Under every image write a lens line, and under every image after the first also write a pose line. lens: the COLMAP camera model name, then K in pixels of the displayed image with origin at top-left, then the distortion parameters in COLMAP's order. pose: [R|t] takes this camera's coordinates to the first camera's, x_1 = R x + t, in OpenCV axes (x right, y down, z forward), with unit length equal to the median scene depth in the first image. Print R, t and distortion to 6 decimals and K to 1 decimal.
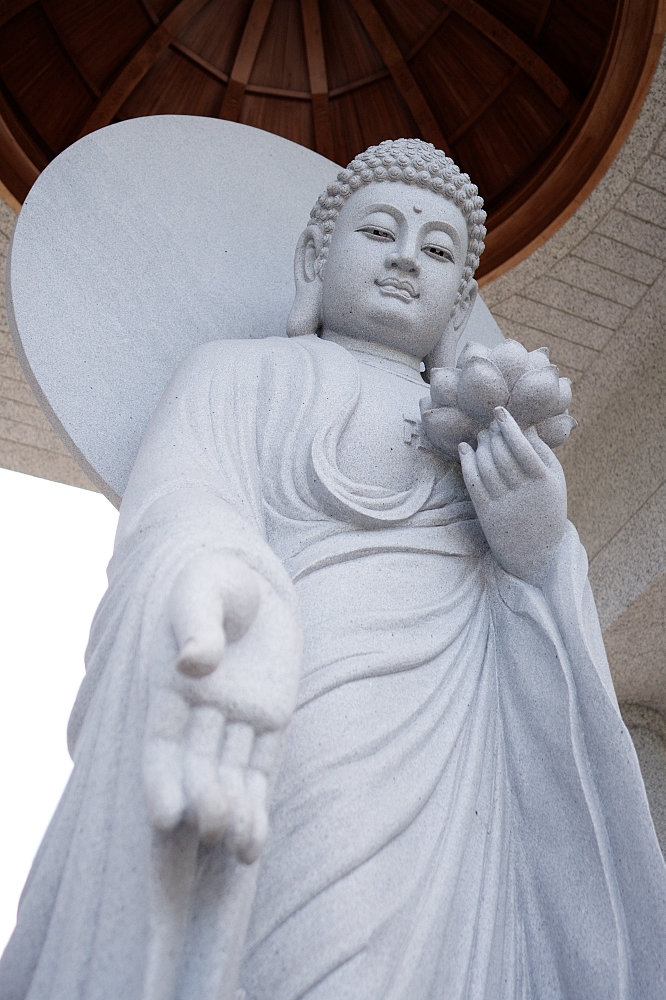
lens RADIAL K [[1024.0, 0, 333.0], [0, 1024.0, 500.0], [0, 0, 1]] dist [-0.018907, -0.002764]
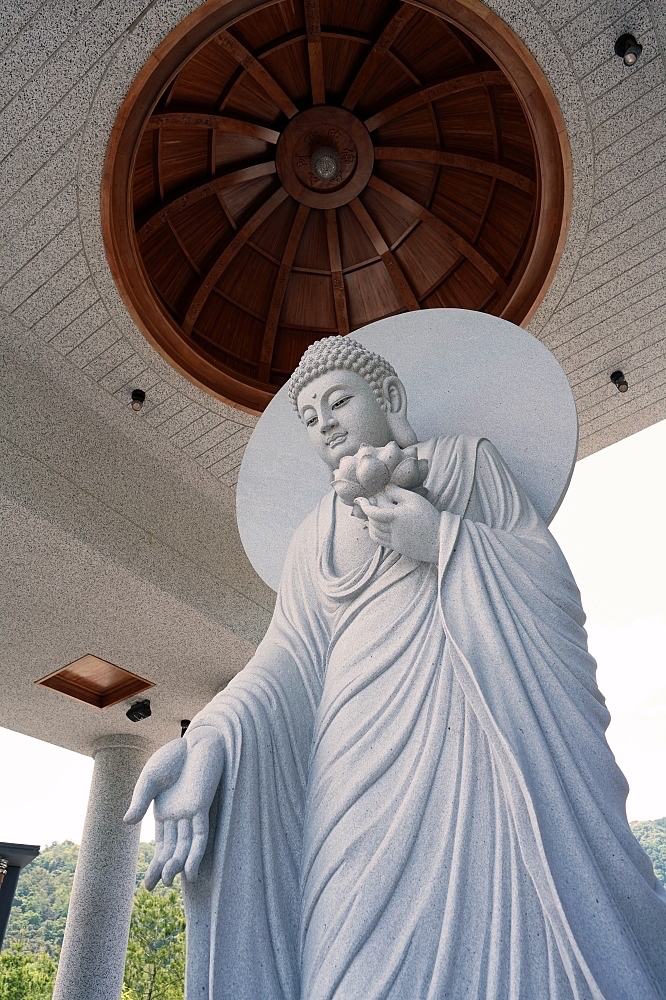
lens RADIAL K [[665.2, 0, 333.6], [0, 665.2, 504.6], [0, 0, 1]] dist [-0.037533, 0.048814]
pose [[0.511755, -0.581941, -0.632022, 0.690535], [0.626251, 0.756294, -0.189284, 0.082895], [0.588146, -0.298937, 0.751479, 0.129216]]
